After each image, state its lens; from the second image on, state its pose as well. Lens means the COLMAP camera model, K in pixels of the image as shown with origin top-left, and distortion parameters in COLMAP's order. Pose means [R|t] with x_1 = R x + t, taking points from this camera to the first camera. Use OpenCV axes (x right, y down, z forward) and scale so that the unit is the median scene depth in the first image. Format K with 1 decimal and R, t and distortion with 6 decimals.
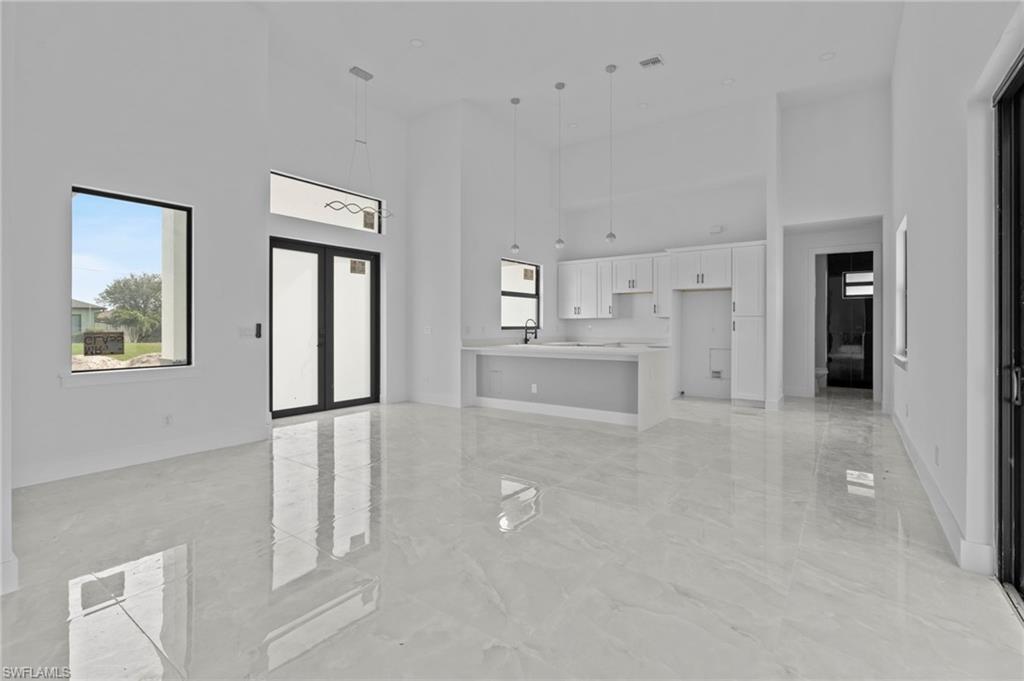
lens RADIAL K [[458.9, 0, 518.0], [0, 458.9, 329.7], [0, 0, 1]] dist [-0.003543, -0.000413]
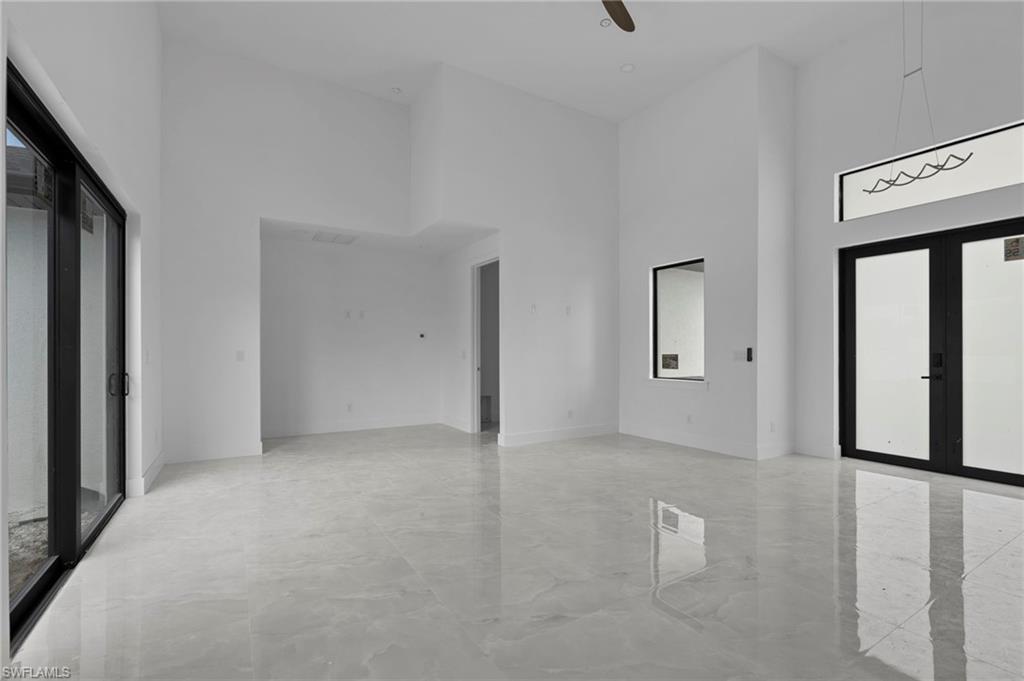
lens RADIAL K [[458.9, 0, 514.8], [0, 458.9, 349.5], [0, 0, 1]] dist [-0.003543, -0.000413]
pose [[-0.379553, -0.001837, -0.925168, 0.432486], [-0.006889, 0.999976, 0.000841, -0.004199], [0.925144, 0.006693, -0.379557, 0.634251]]
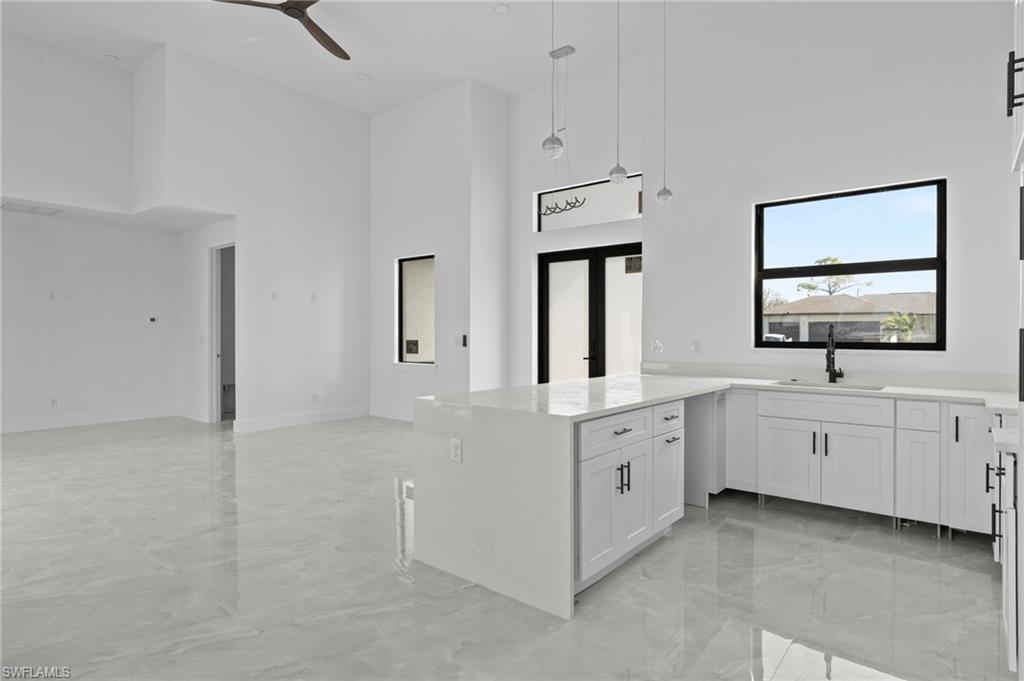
lens RADIAL K [[552.4, 0, 513.4], [0, 552.4, 333.0], [0, 0, 1]] dist [0.004027, 0.000952]
pose [[-0.061682, 0.004514, -0.998086, 0.643610], [-0.009518, 0.999942, 0.005111, -0.019397], [0.998050, 0.009815, -0.061635, 0.860085]]
